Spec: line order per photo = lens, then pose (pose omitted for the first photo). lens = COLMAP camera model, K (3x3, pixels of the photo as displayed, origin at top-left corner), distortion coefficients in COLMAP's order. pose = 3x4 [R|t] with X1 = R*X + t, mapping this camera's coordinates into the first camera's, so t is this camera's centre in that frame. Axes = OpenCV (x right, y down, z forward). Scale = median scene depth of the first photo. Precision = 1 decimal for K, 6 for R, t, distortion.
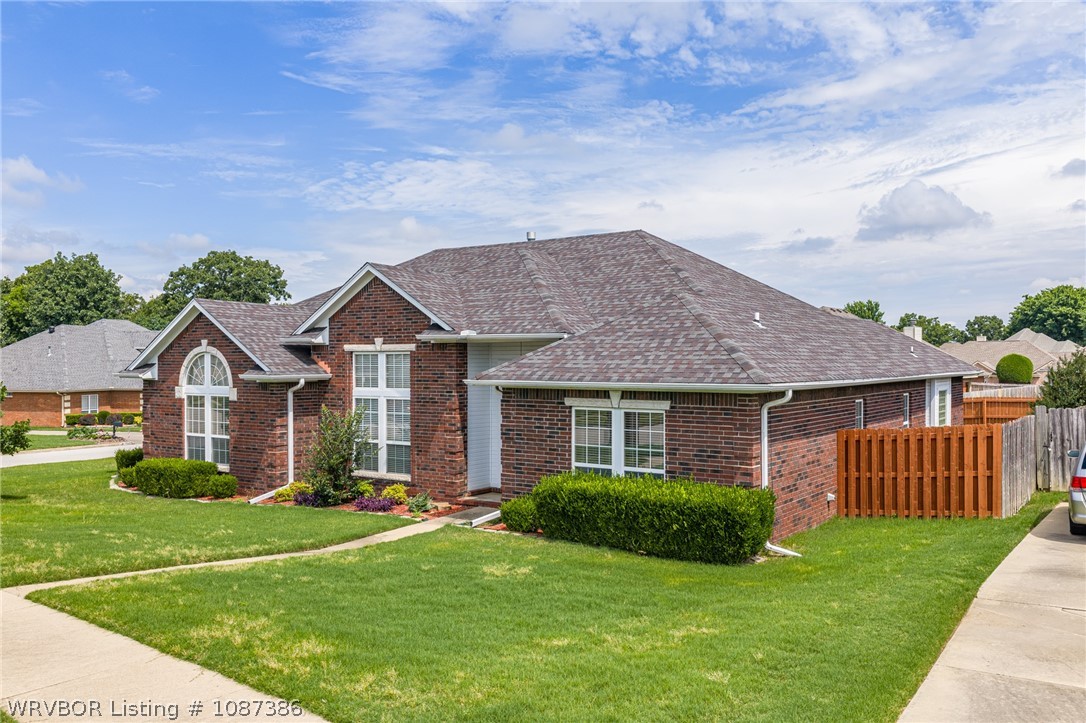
lens RADIAL K [[898.8, 0, 548.3], [0, 898.8, 359.0], [0, 0, 1]] dist [0.019249, -0.033718]
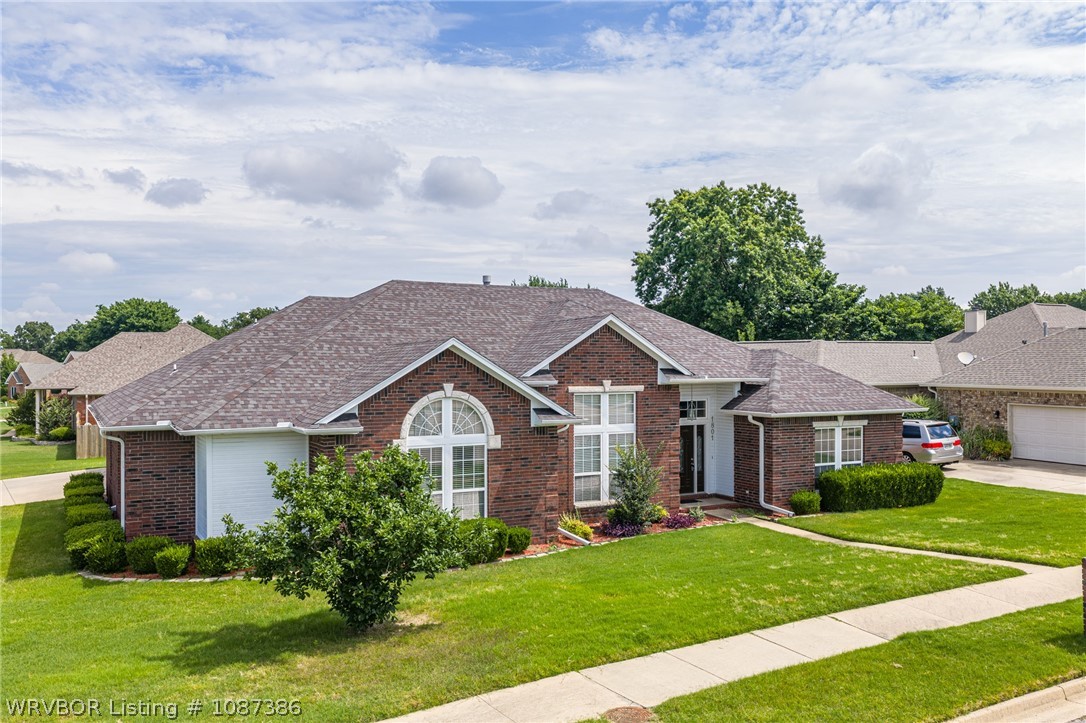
lens RADIAL K [[898.8, 0, 546.7], [0, 898.8, 363.2], [0, 0, 1]] dist [0.019249, -0.033718]
pose [[0.452013, -0.000524, 0.892011, -1.189675], [-0.001300, 0.999998, 0.001246, -0.044792], [-0.892011, -0.001723, 0.452011, 0.545953]]
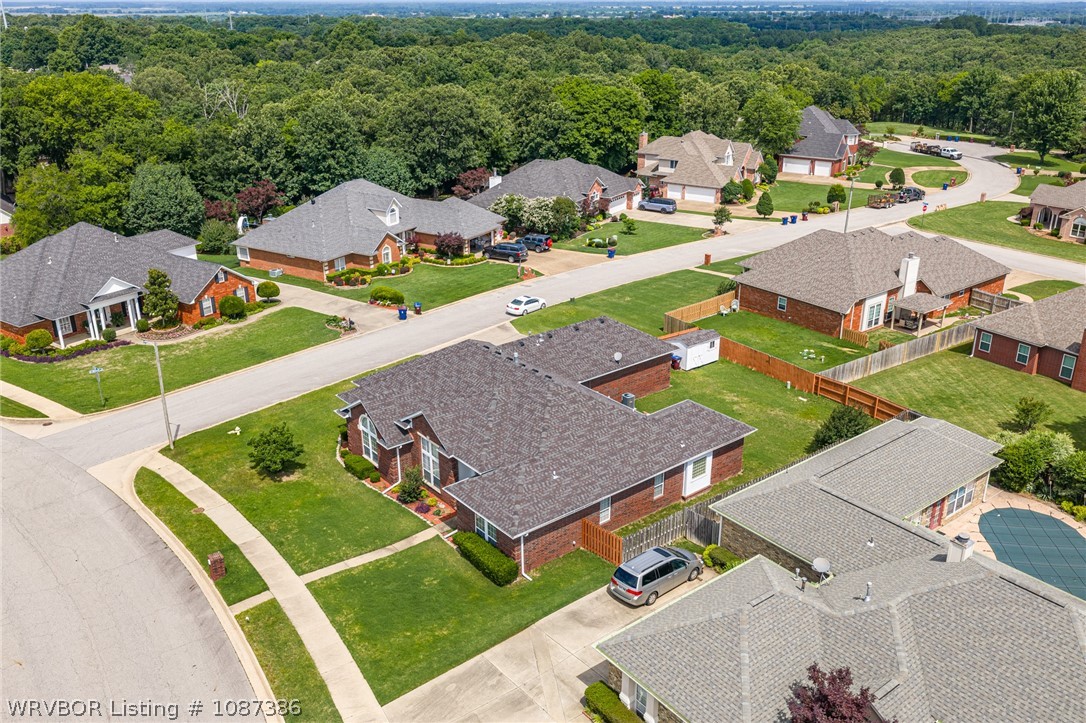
lens RADIAL K [[898.8, 0, 546.4], [0, 898.8, 362.1], [0, 0, 1]] dist [0.019249, -0.033718]
pose [[0.961970, 0.103264, -0.252882, 0.695644], [0.000249, 0.925455, 0.378857, -1.103138], [0.273154, -0.364512, 0.890235, -0.979631]]
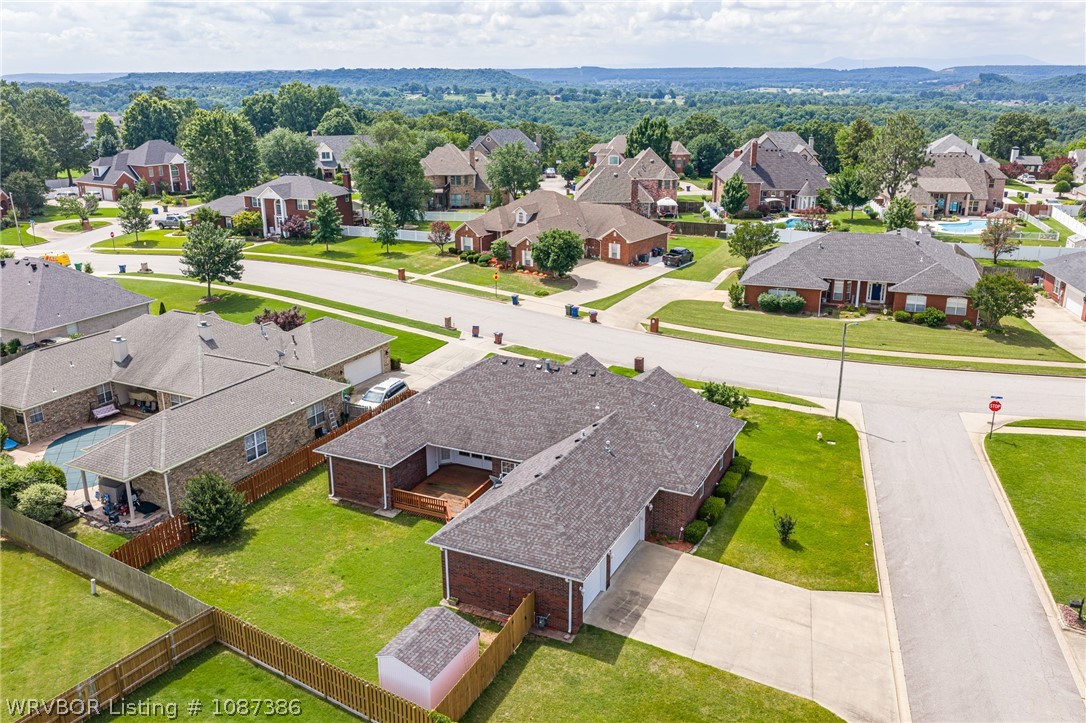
lens RADIAL K [[898.8, 0, 546.4], [0, 898.8, 359.1], [0, 0, 1]] dist [0.019249, -0.033718]
pose [[-0.987346, 0.056612, -0.148133, 0.366396], [0.009472, 0.953494, 0.301264, -0.961317], [0.158299, 0.296049, -0.941964, 3.690531]]
